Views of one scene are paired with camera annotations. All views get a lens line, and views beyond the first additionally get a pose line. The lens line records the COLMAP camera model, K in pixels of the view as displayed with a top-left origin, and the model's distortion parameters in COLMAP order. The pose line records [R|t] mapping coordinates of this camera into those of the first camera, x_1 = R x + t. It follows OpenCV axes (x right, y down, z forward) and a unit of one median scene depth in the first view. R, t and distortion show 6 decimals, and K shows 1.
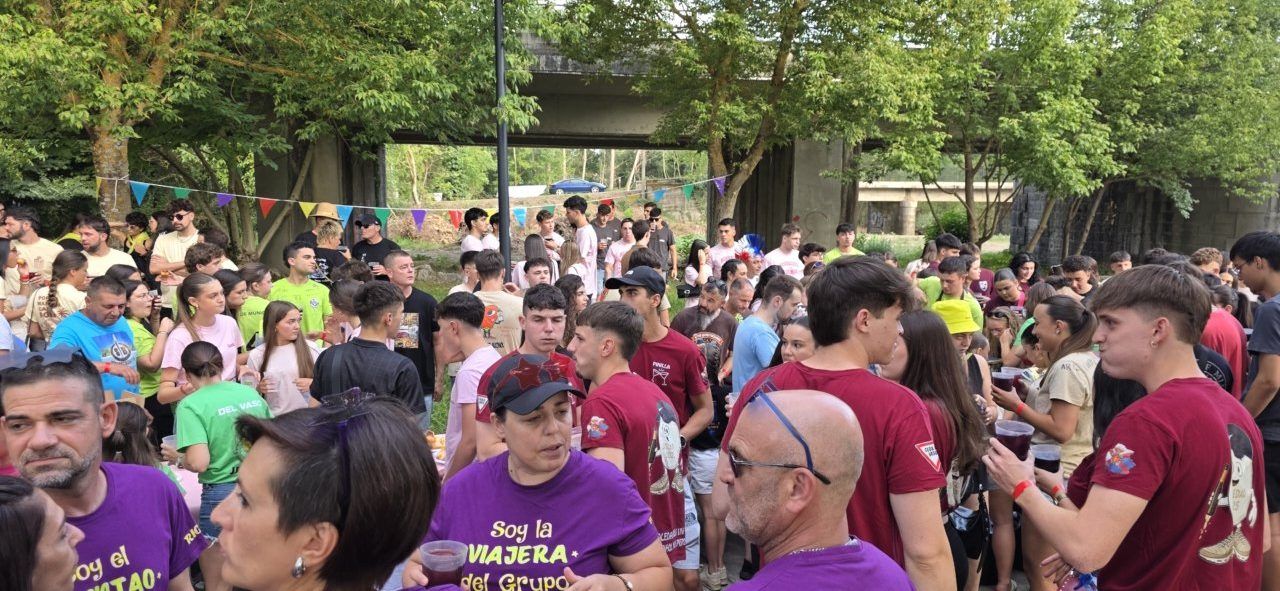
lens RADIAL K [[818.8, 0, 641.2], [0, 818.8, 295.7], [0, 0, 1]] dist [0.061702, -0.063964]
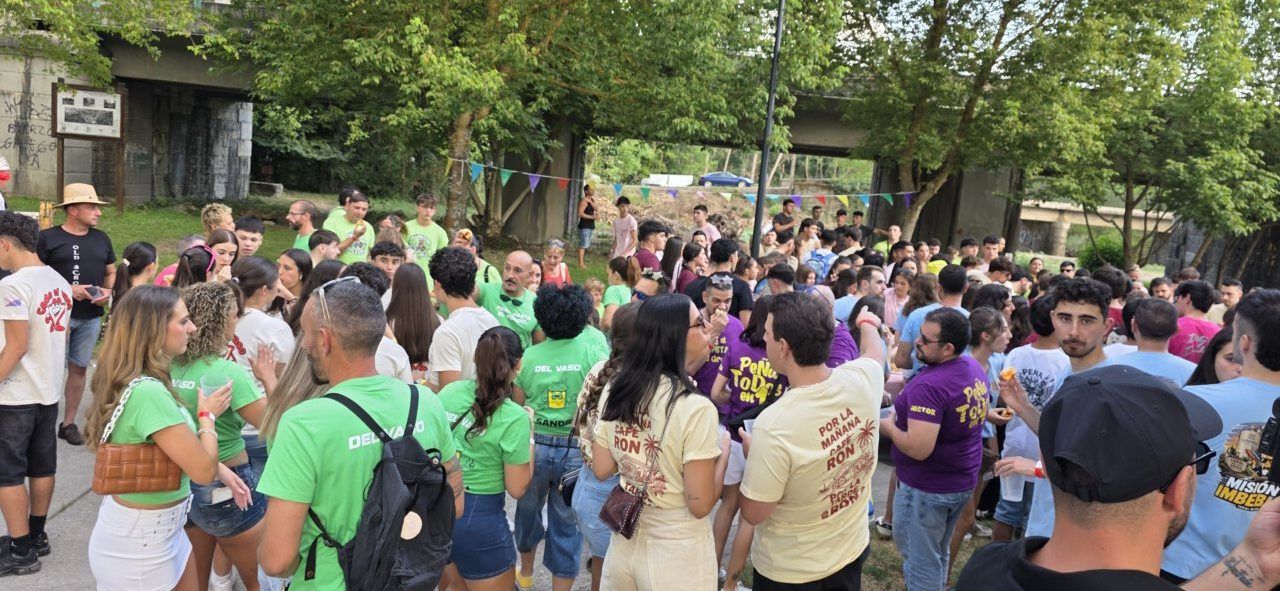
lens RADIAL K [[792.4, 0, 639.0], [0, 792.4, 282.3], [0, 0, 1]] dist [0.040445, -0.038962]
pose [[0.982184, 0.101320, -0.158266, -0.081854], [-0.101519, 0.994810, 0.006847, 0.015524], [0.158138, 0.009342, 0.987373, -0.186847]]
